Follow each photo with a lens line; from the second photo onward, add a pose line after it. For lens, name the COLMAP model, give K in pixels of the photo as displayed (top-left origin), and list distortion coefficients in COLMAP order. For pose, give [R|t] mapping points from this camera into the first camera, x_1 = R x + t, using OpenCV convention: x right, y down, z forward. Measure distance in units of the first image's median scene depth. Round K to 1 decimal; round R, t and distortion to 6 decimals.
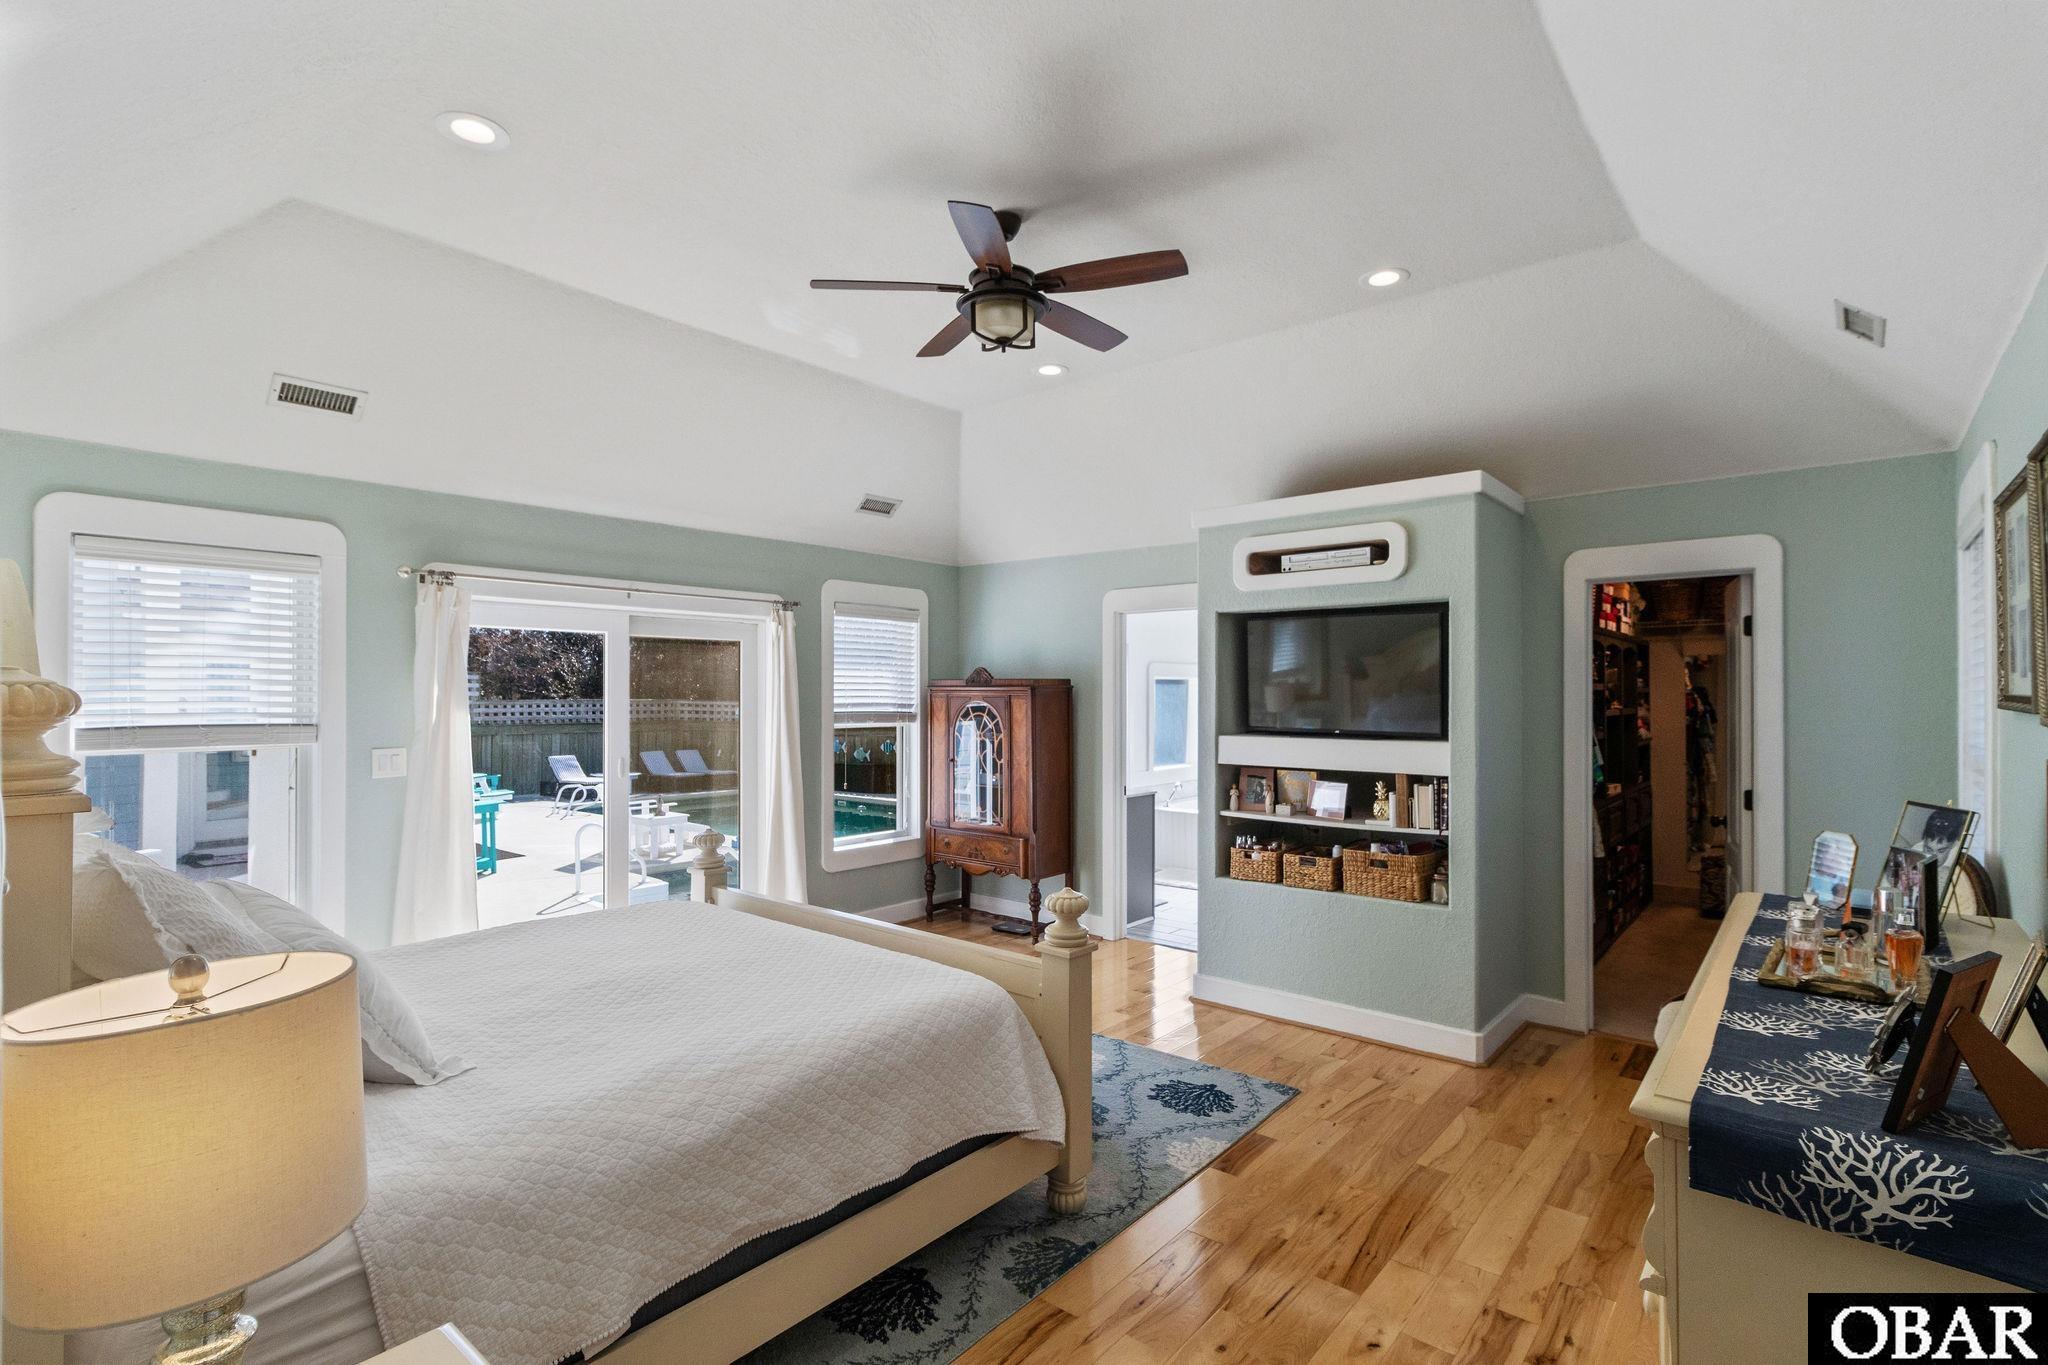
lens RADIAL K [[968.8, 0, 1028.5], [0, 968.8, 675.4], [0, 0, 1]] dist [0.001707, 0.000633]
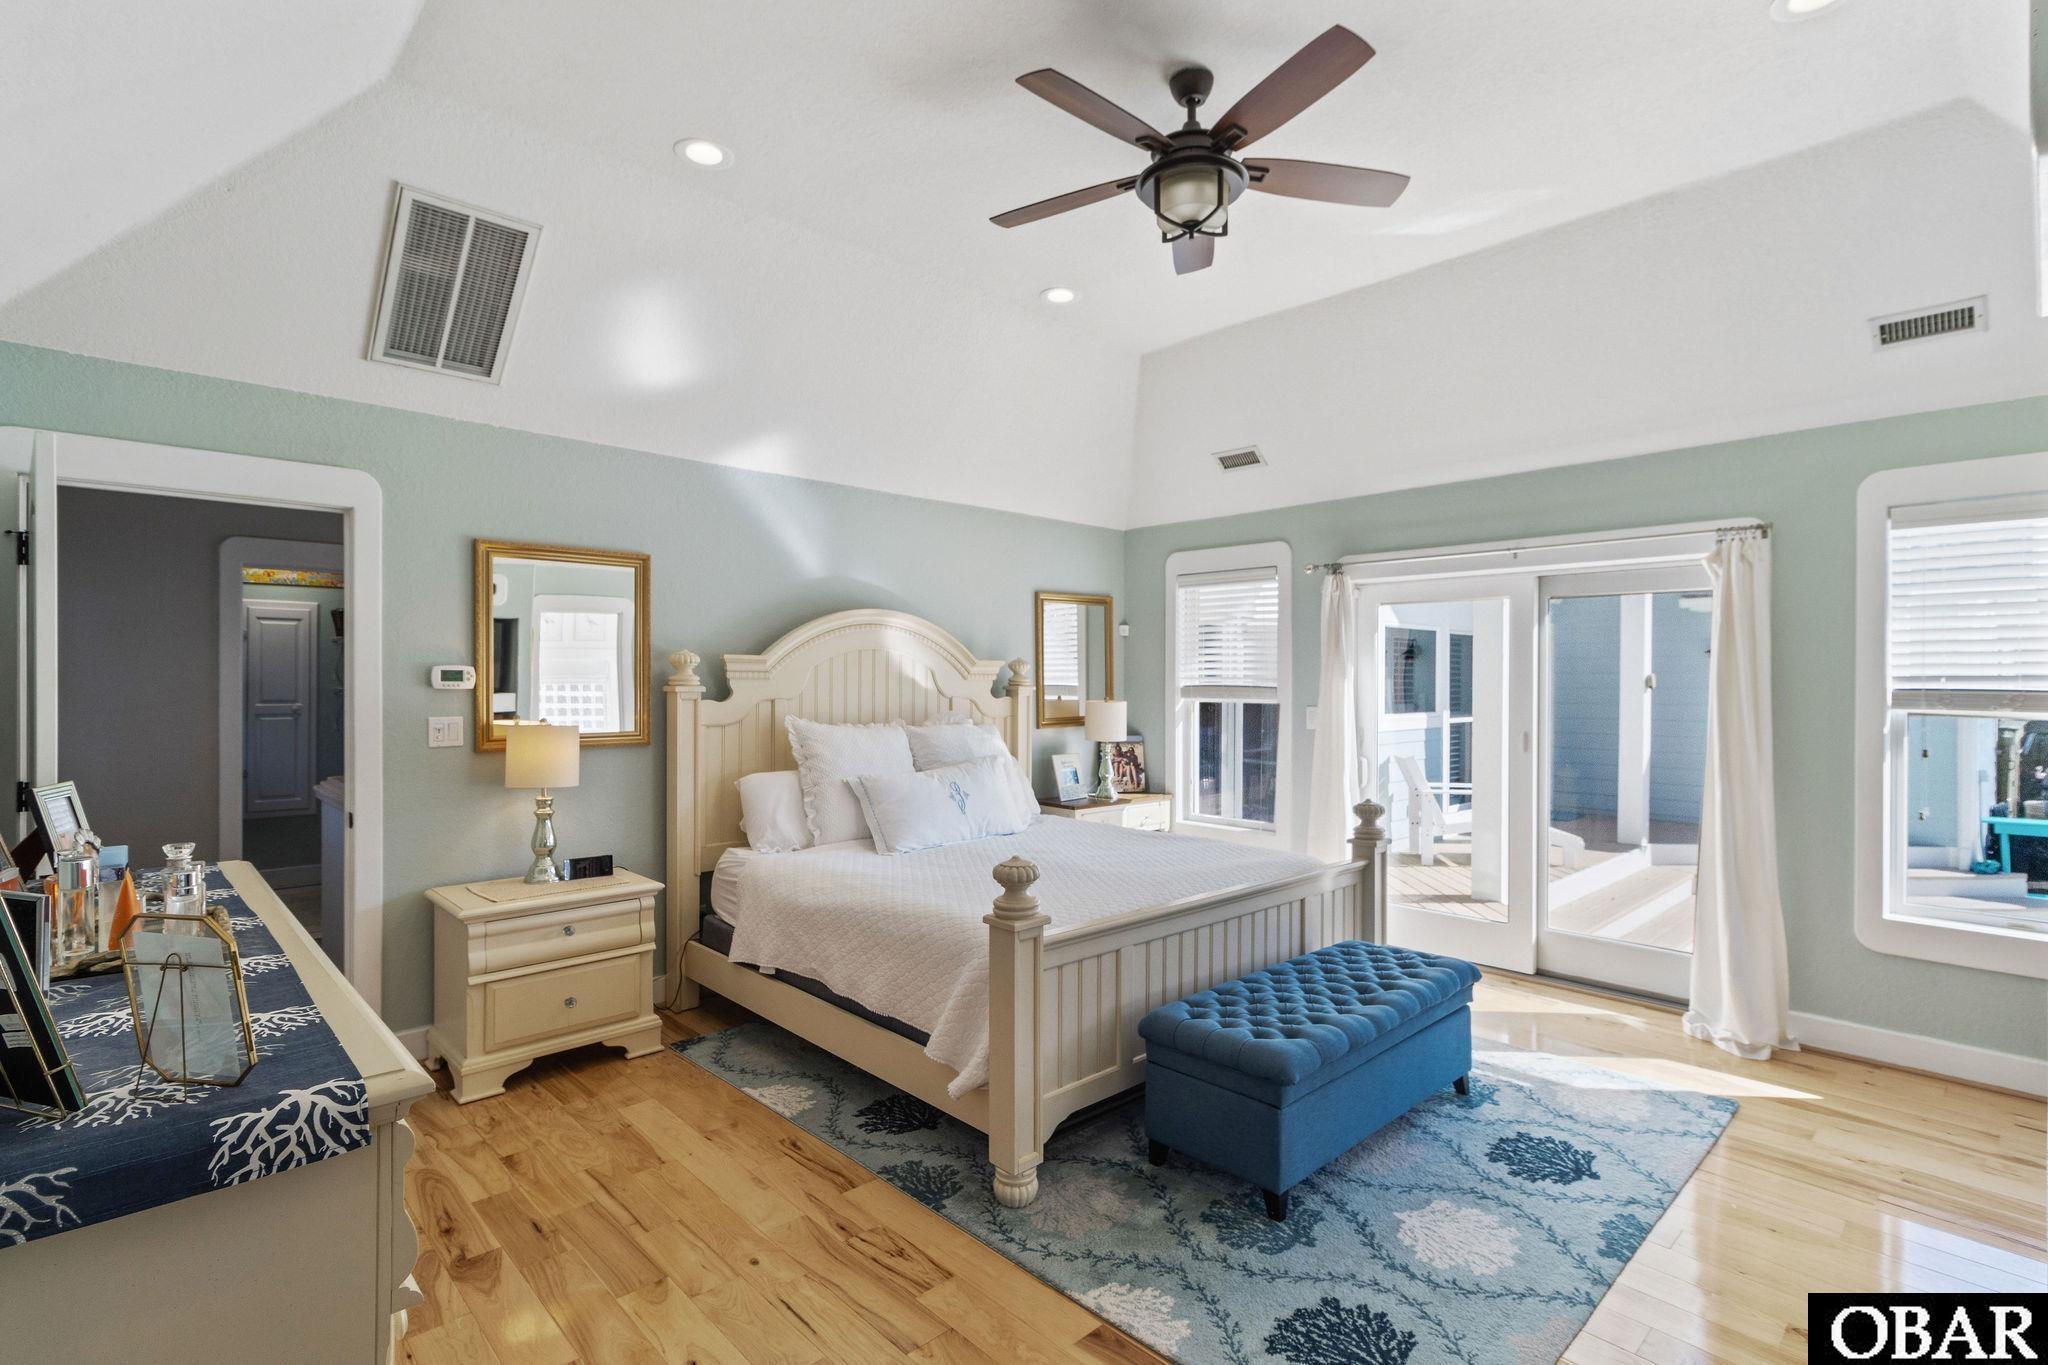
lens RADIAL K [[968.8, 0, 1028.5], [0, 968.8, 675.4], [0, 0, 1]] dist [0.001707, 0.000633]
pose [[-0.112164, 0.008438, -0.993654, 0.637286], [0.028150, 0.999590, 0.005310, 0.015161], [0.993291, -0.027376, -0.112355, 0.731289]]
